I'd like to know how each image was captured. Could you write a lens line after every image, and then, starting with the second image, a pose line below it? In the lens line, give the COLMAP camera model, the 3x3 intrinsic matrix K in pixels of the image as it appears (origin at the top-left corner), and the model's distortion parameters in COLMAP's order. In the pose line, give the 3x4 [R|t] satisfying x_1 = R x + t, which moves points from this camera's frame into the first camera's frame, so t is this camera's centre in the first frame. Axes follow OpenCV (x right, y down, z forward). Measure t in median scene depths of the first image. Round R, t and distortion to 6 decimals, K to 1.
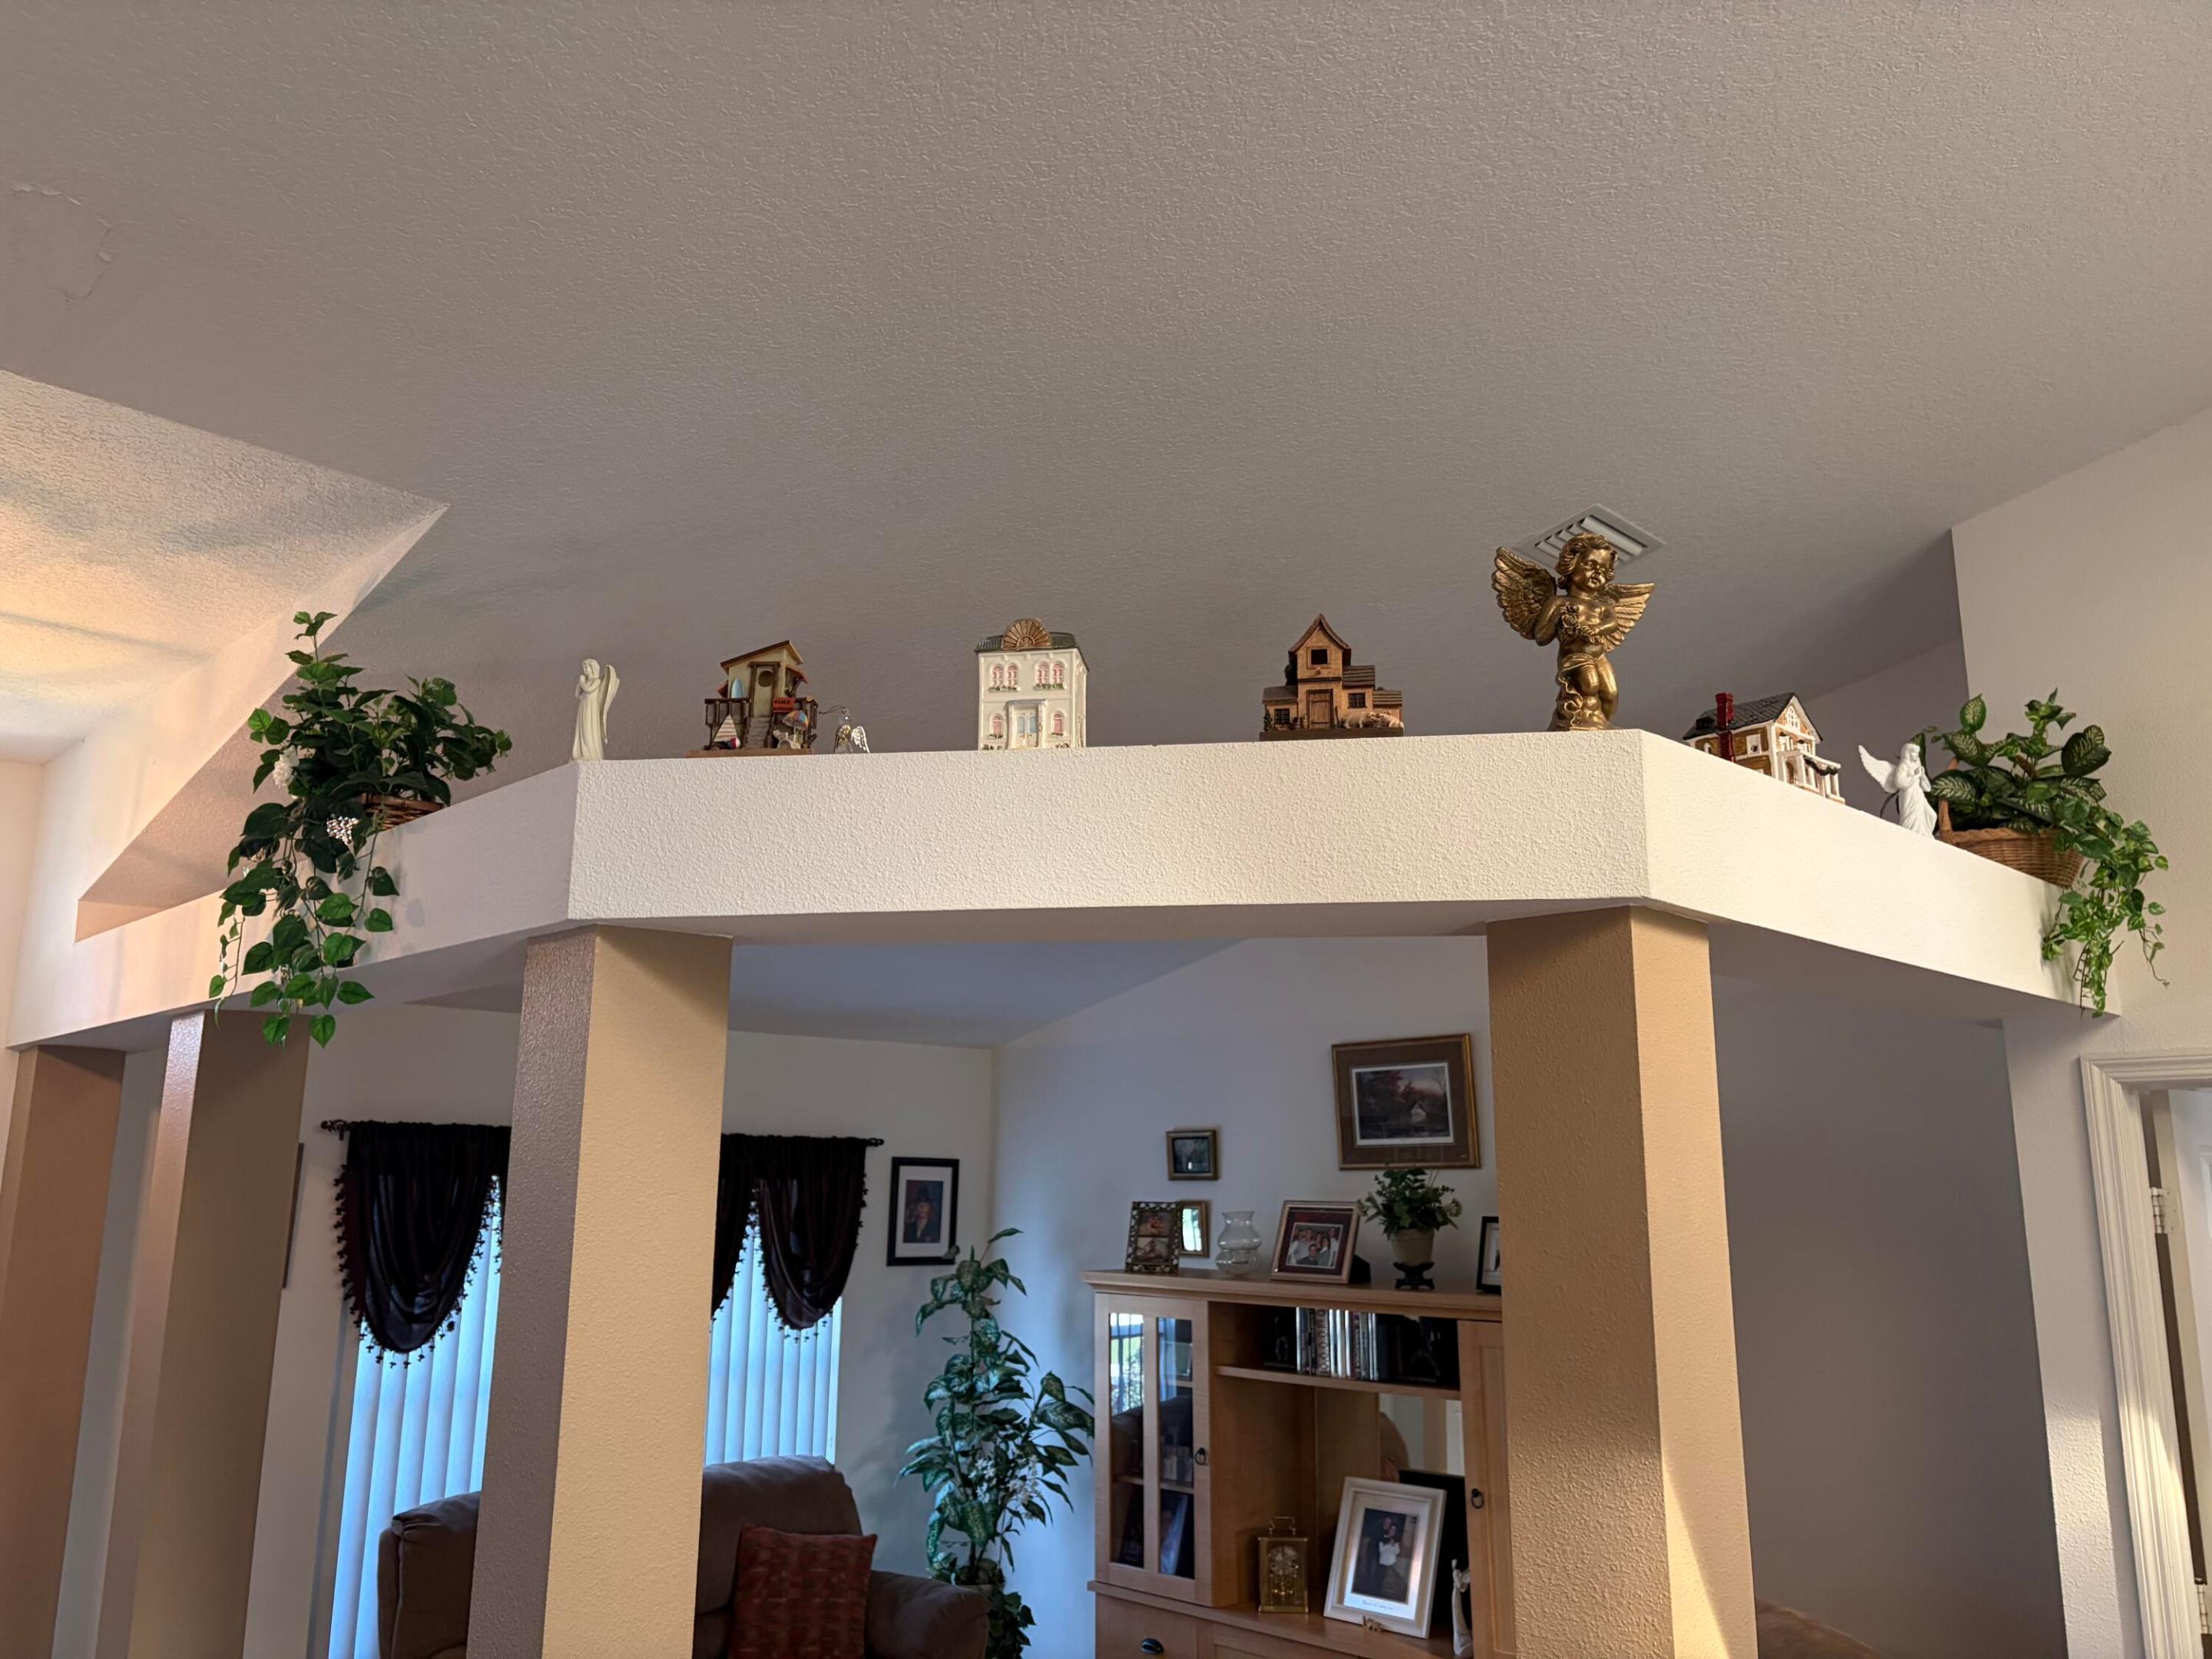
lens RADIAL K [[1672.6, 0, 1099.4], [0, 1672.6, 843.0], [0, 0, 1]] dist [0.049018, -0.057523]
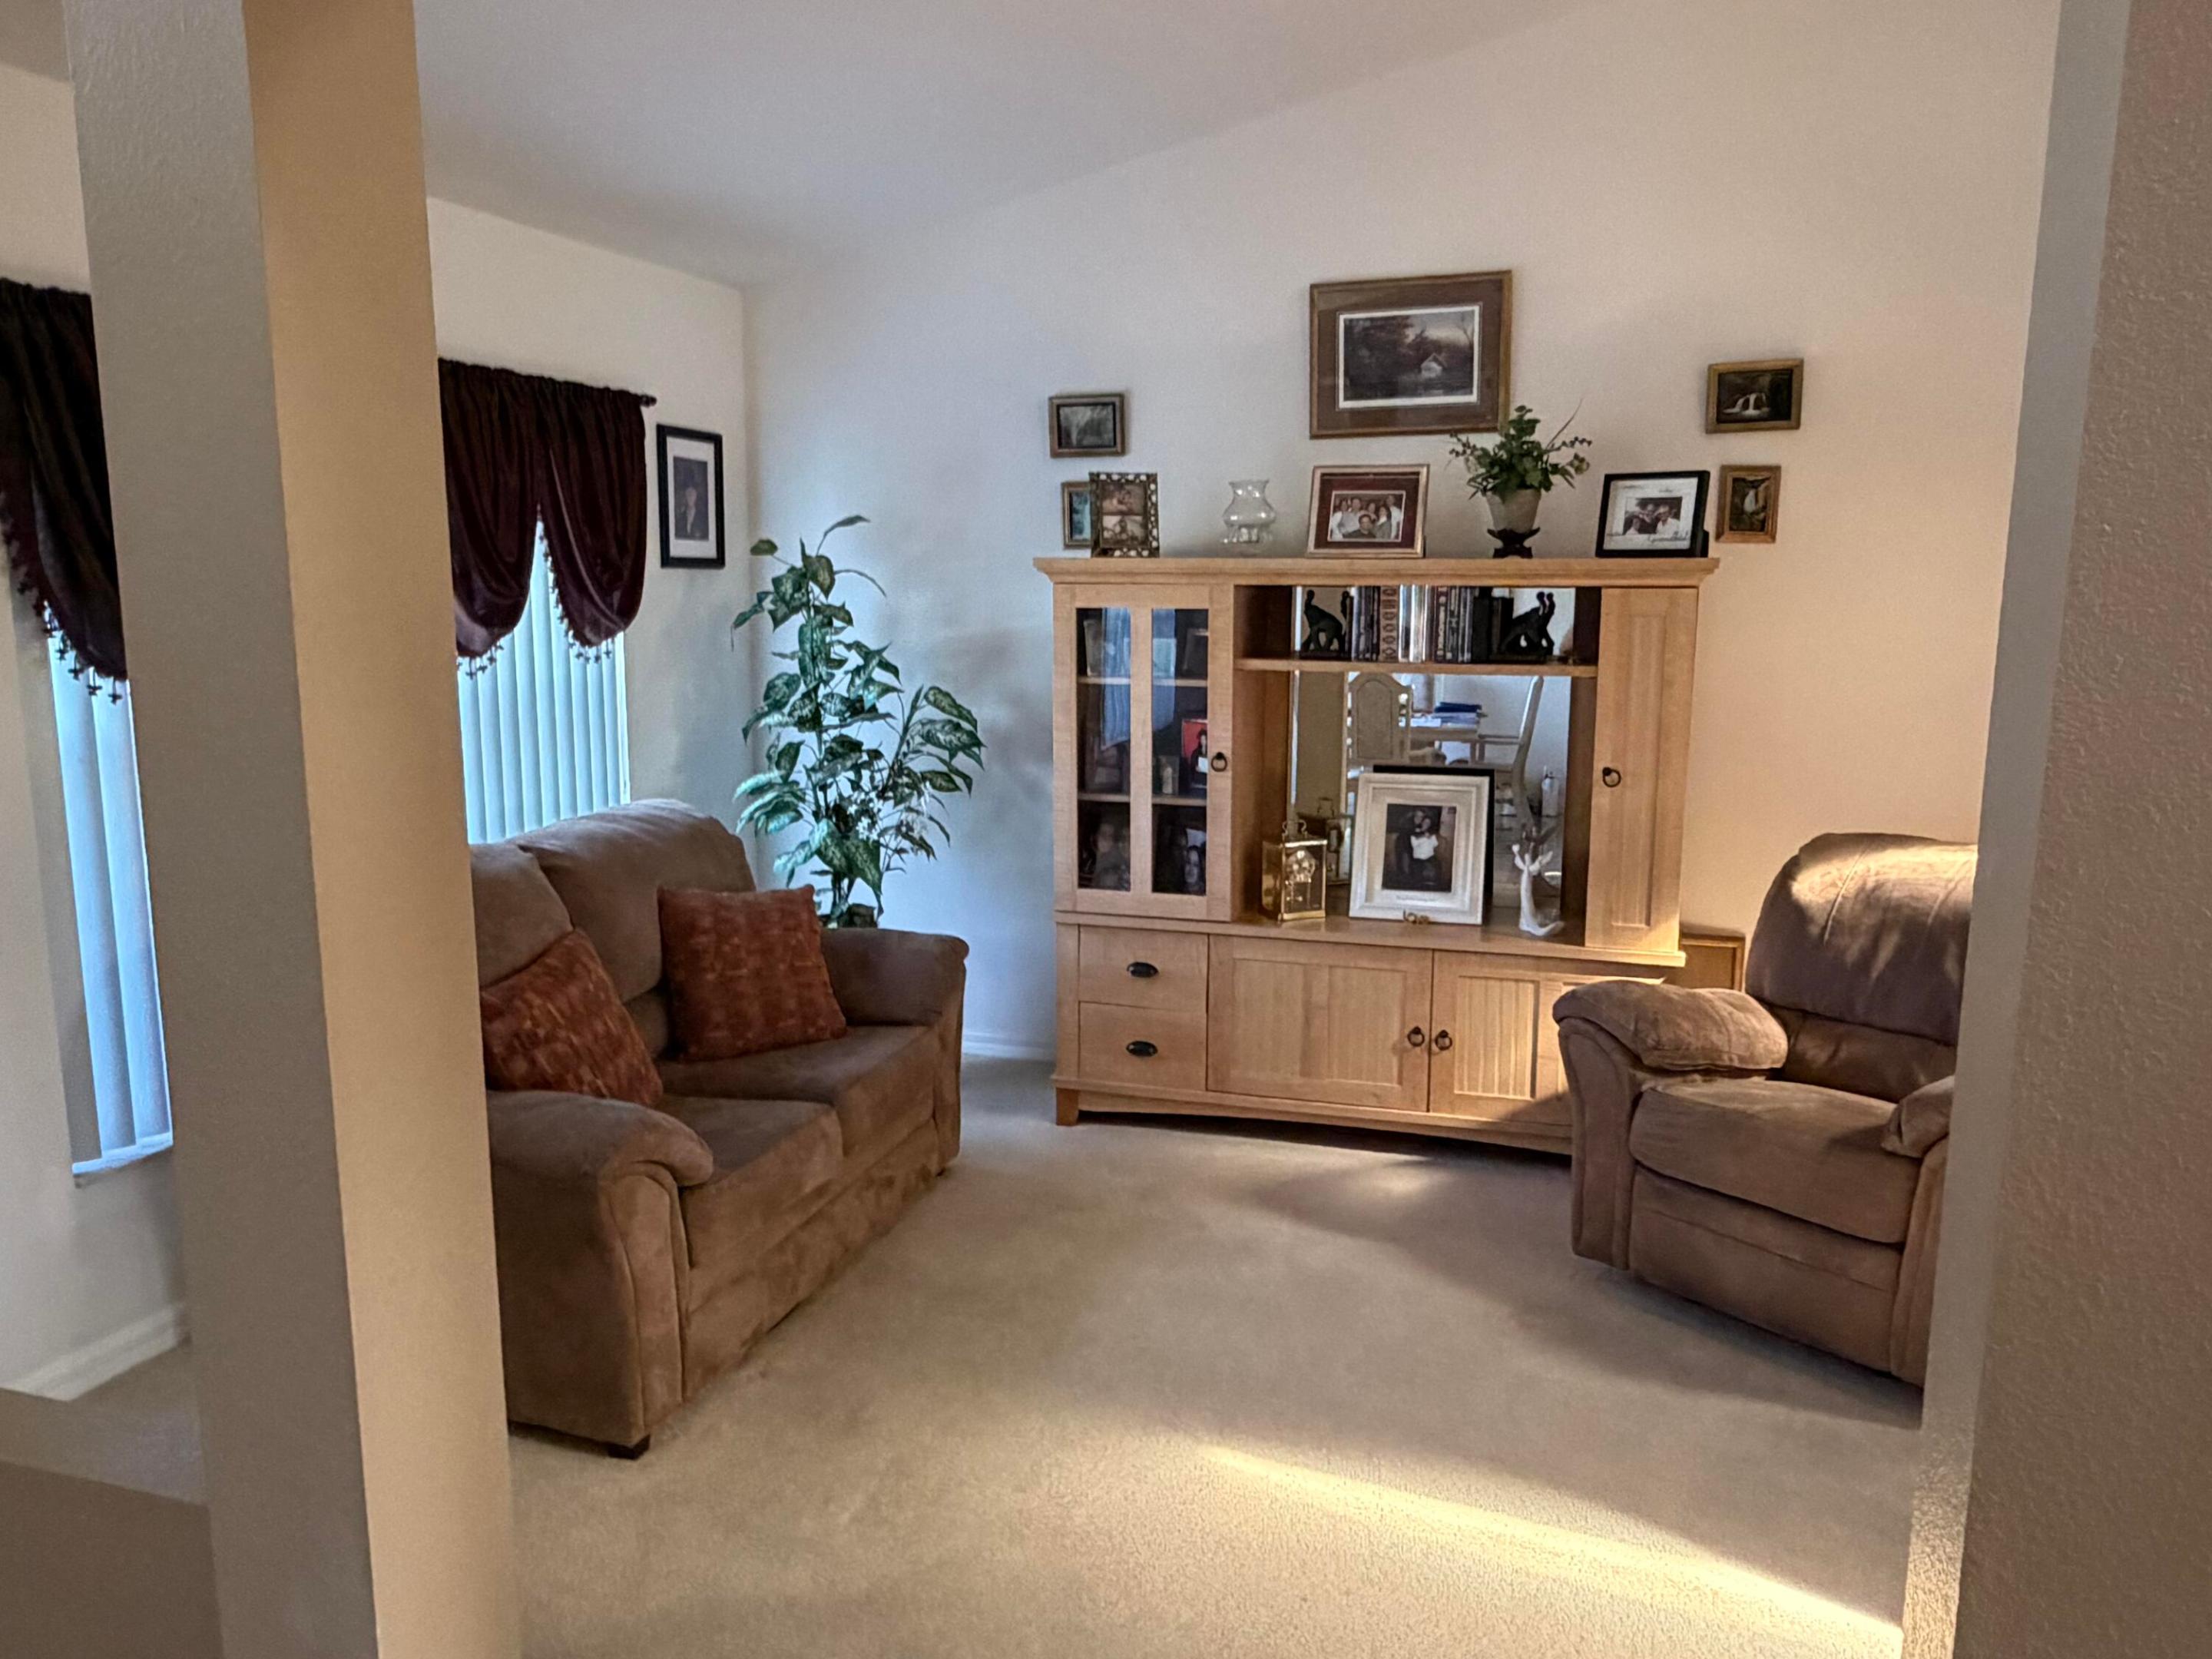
lens RADIAL K [[1622.4, 0, 1083.4], [0, 1622.4, 819.1], [0, 0, 1]] dist [0.006142, 0.003334]
pose [[0.892779, -0.076235, 0.443997, -0.375047], [-0.085439, 0.939037, 0.333032, 0.126272], [-0.442318, -0.335258, 0.831839, 0.344587]]
